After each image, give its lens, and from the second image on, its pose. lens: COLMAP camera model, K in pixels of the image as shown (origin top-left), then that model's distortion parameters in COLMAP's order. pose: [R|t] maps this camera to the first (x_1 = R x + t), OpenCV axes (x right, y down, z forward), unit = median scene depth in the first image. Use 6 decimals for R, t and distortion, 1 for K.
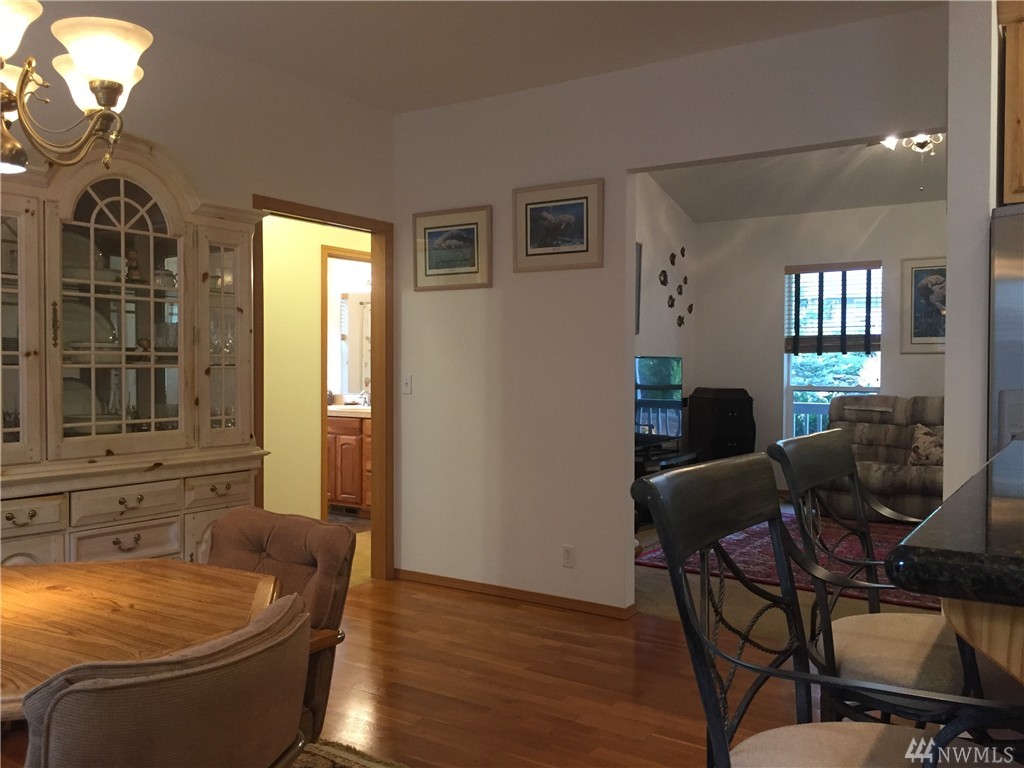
lens RADIAL K [[871.5, 0, 514.7], [0, 871.5, 384.7], [0, 0, 1]] dist [0.071805, -0.095131]
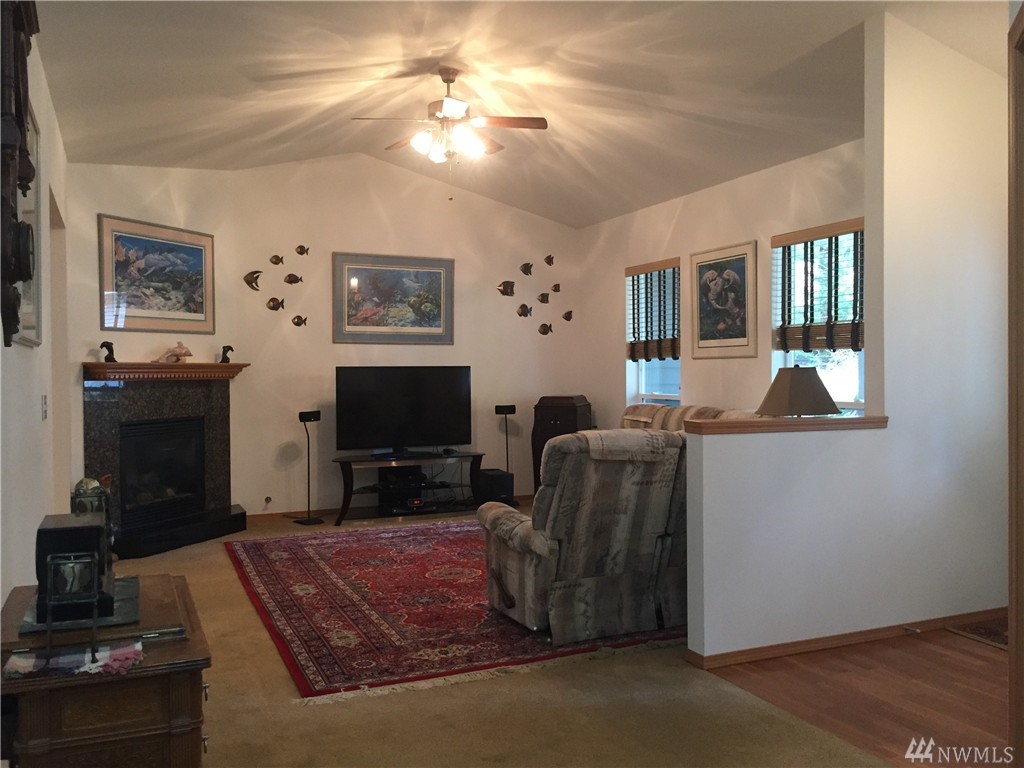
lens RADIAL K [[871.5, 0, 514.7], [0, 871.5, 384.7], [0, 0, 1]] dist [0.071805, -0.095131]
pose [[0.843912, -0.000553, -0.536481, 0.753360], [-0.002871, 0.999980, -0.005547, -0.003175], [0.536474, 0.006221, 0.843894, 0.143783]]
